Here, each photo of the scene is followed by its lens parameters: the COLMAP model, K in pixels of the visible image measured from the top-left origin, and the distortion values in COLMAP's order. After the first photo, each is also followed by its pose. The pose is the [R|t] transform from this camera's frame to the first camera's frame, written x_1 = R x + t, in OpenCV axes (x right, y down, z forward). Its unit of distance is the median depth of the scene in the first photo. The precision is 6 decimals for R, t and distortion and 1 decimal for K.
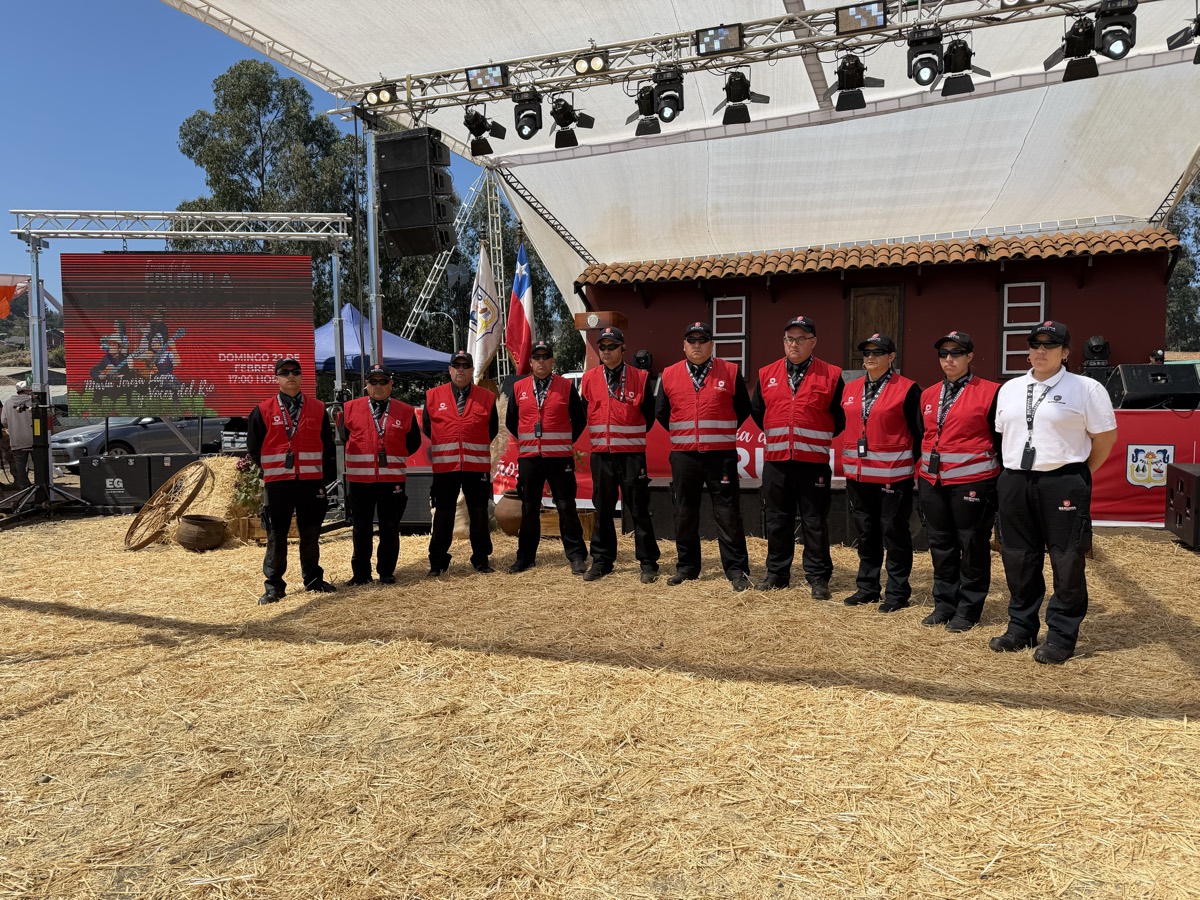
lens RADIAL K [[849.5, 0, 593.9], [0, 849.5, 454.3], [0, 0, 1]] dist [0.019573, -0.033145]
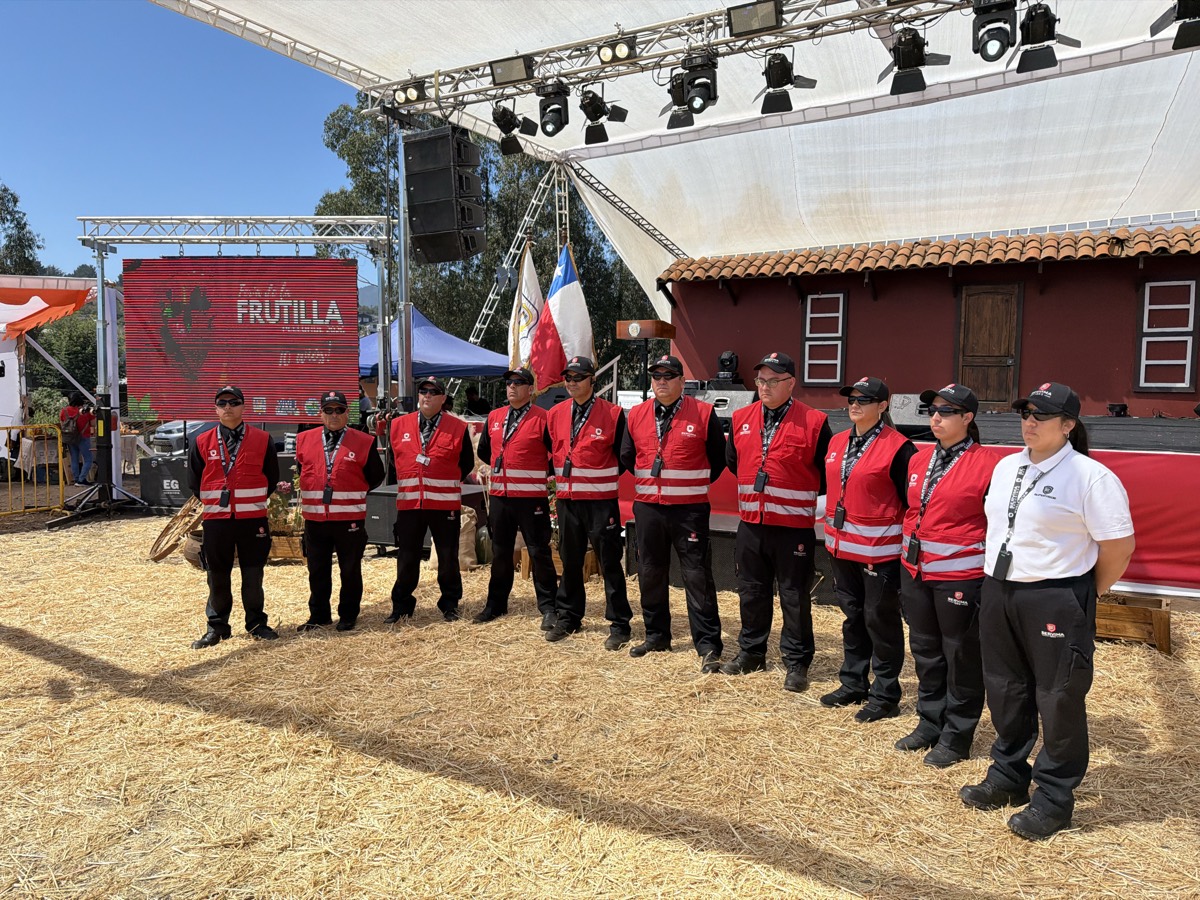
lens RADIAL K [[849.5, 0, 603.3], [0, 849.5, 449.8], [0, 0, 1]] dist [0.019573, -0.033145]
pose [[0.987109, 0.030140, -0.157184, 0.148055], [-0.027832, 0.999470, 0.016864, -0.054721], [0.157609, -0.012272, 0.987425, 0.109095]]
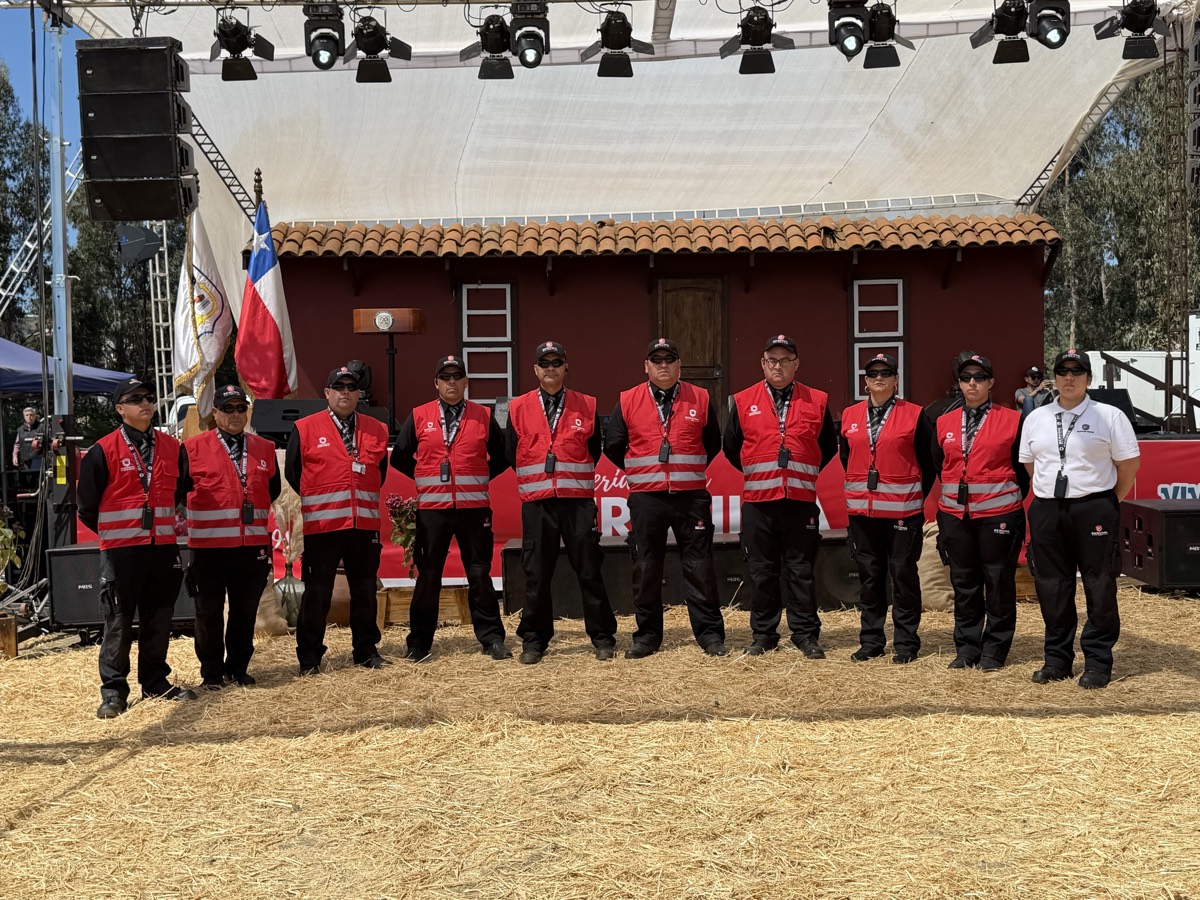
lens RADIAL K [[1479.3, 0, 591.7], [0, 1479.3, 460.6], [0, 0, 1]] dist [0.095607, 0.000000]
pose [[0.939959, -0.011606, 0.341089, -0.336462], [0.029194, 0.998493, -0.046479, 0.022541], [-0.340035, 0.053646, 0.938881, -0.255885]]
